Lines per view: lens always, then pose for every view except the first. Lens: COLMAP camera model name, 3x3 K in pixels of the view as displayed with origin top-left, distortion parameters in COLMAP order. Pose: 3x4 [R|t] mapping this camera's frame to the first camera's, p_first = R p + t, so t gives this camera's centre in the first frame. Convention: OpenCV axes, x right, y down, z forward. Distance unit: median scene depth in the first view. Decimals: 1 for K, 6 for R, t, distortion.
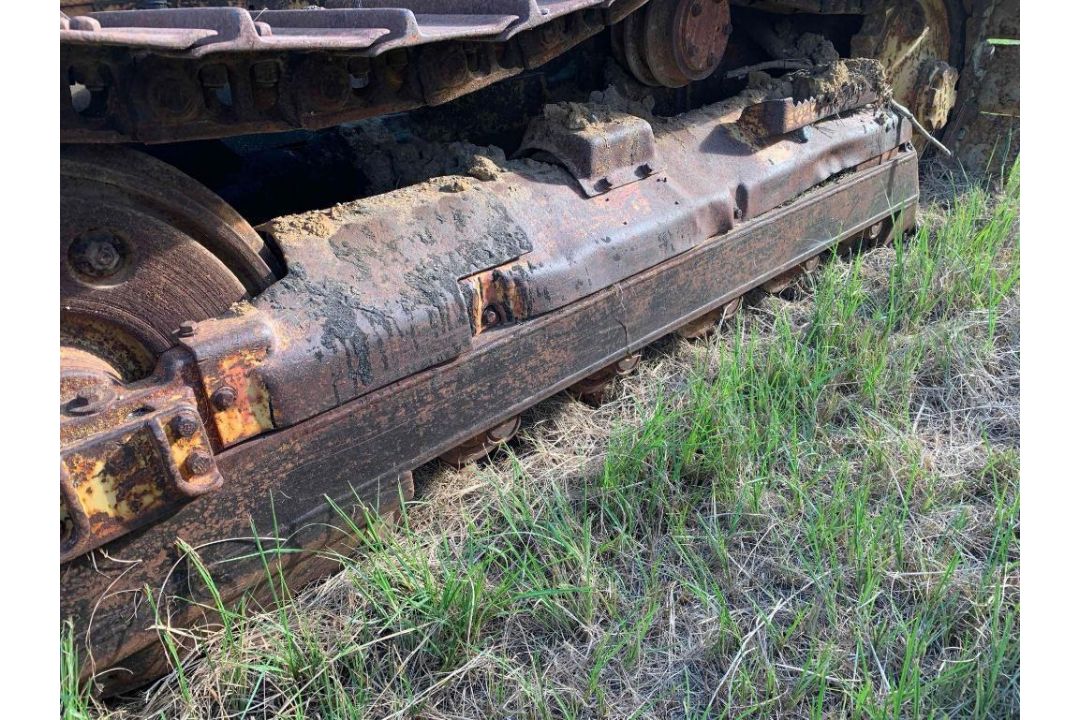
lens RADIAL K [[713.2, 0, 529.6], [0, 713.2, 366.6], [0, 0, 1]] dist [0.034073, -0.037514]
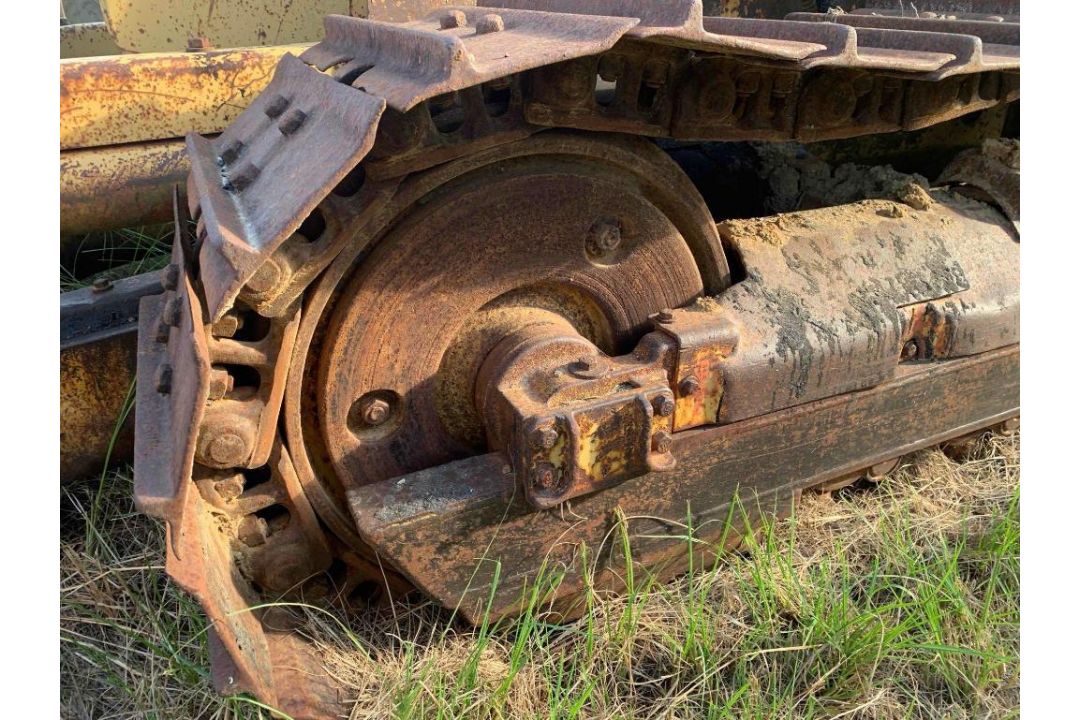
lens RADIAL K [[713.2, 0, 528.4], [0, 713.2, 360.4], [0, 0, 1]] dist [0.034073, -0.037514]
pose [[0.954936, 0.186153, -0.231182, -0.357869], [-0.189434, 0.981860, 0.008130, 0.037096], [0.228501, 0.036030, 0.972877, -0.065773]]
